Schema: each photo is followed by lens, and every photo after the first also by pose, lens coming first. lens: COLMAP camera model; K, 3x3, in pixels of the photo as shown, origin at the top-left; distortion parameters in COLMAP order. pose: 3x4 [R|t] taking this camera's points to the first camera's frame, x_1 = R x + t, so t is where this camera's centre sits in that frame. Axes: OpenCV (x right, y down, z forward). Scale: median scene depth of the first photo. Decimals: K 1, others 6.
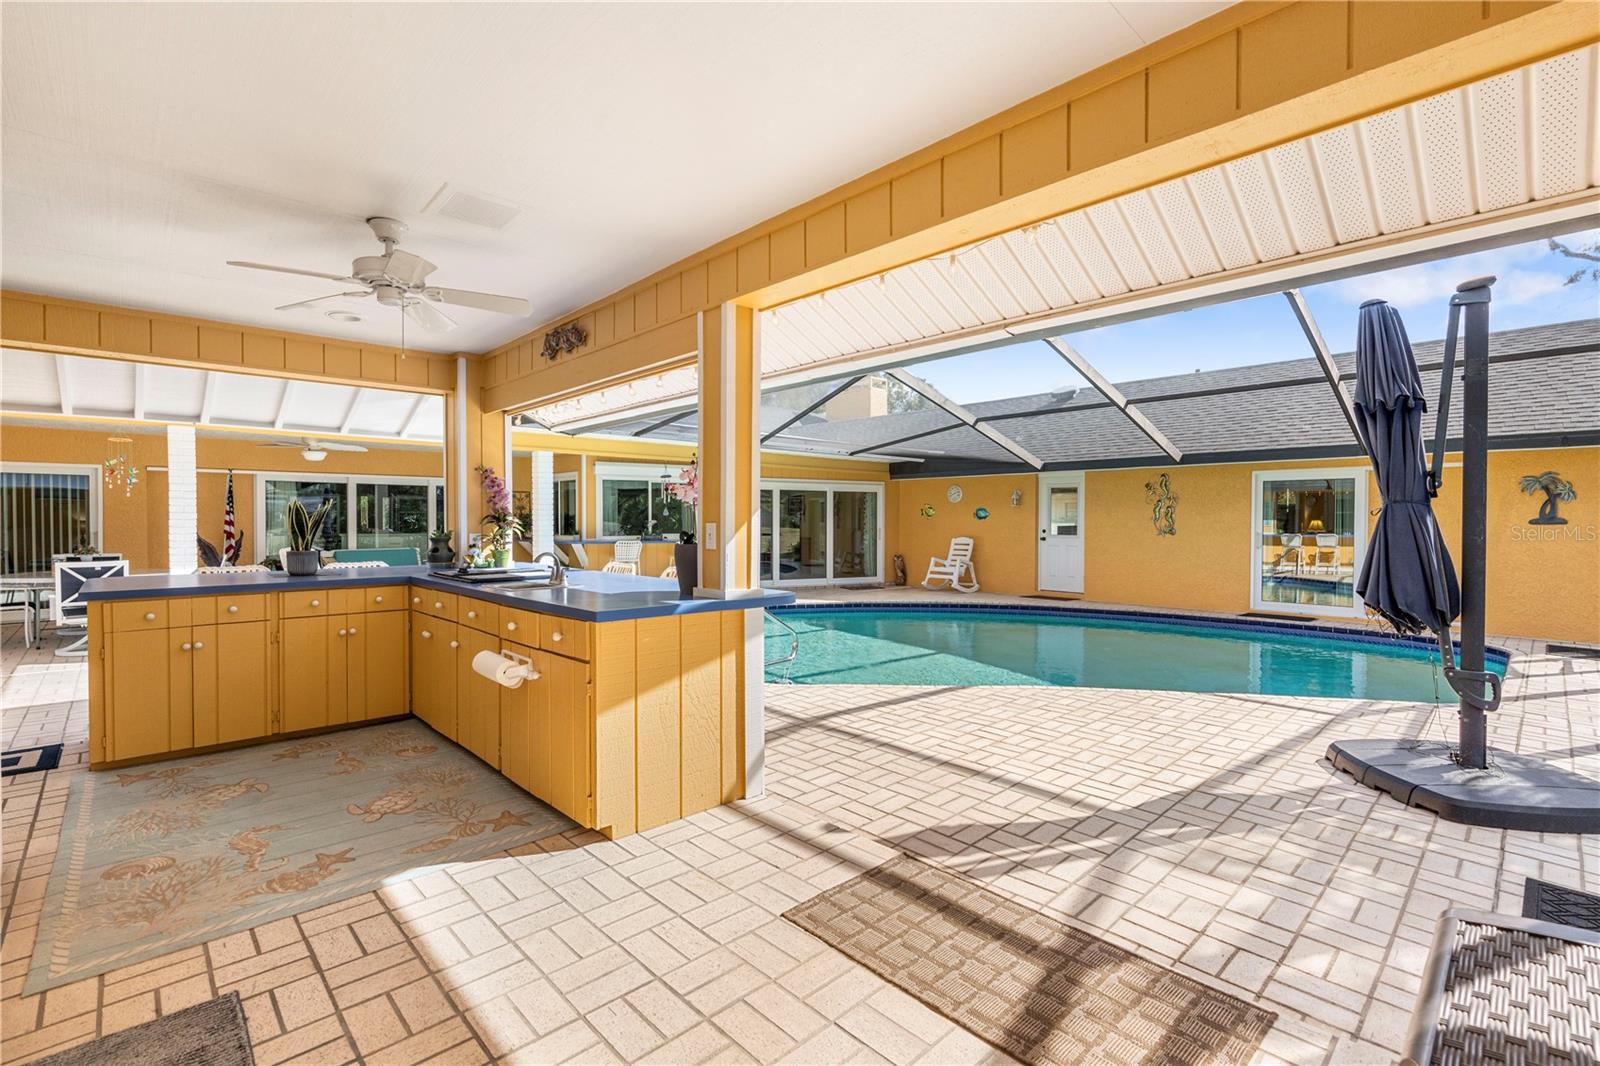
lens RADIAL K [[729.1, 0, 802.9], [0, 729.1, 527.6], [0, 0, 1]] dist [-0.009125, 0.003751]
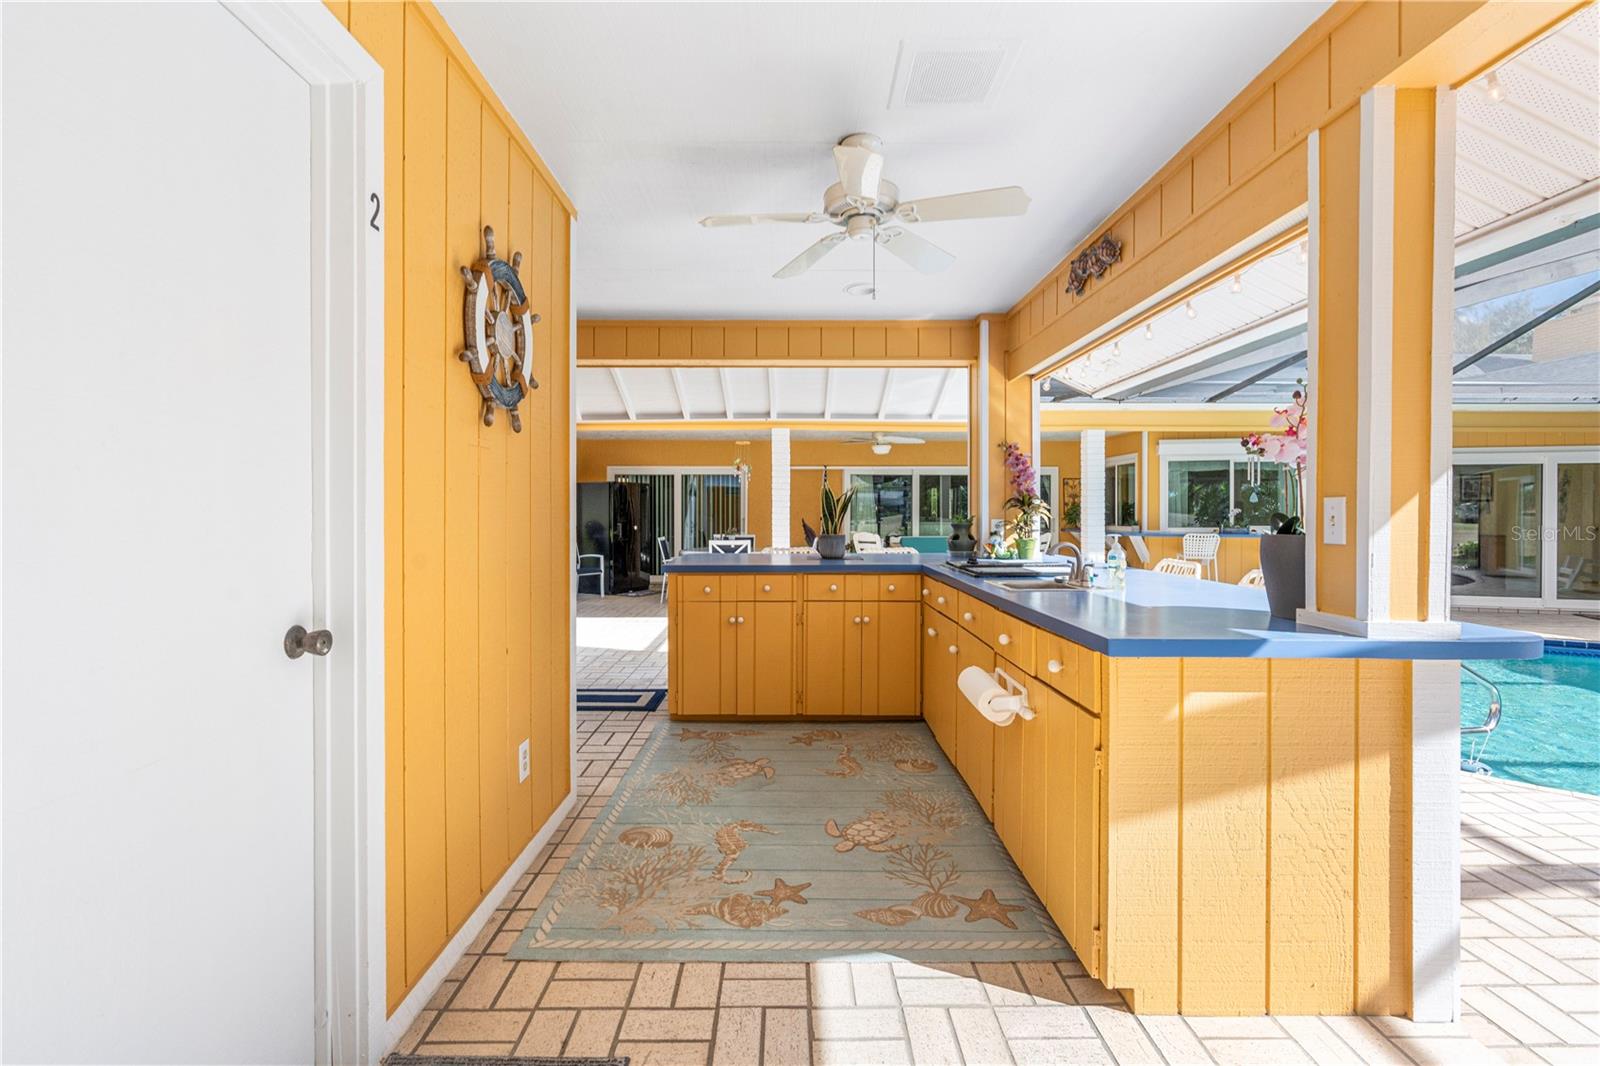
lens RADIAL K [[729.1, 0, 794.5], [0, 729.1, 516.0], [0, 0, 1]] dist [-0.009125, 0.003751]
pose [[0.729220, 0.004335, -0.684265, -0.040157], [-0.008170, 0.999964, -0.002371, 0.010909], [0.684230, 0.007320, 0.729229, 0.263028]]
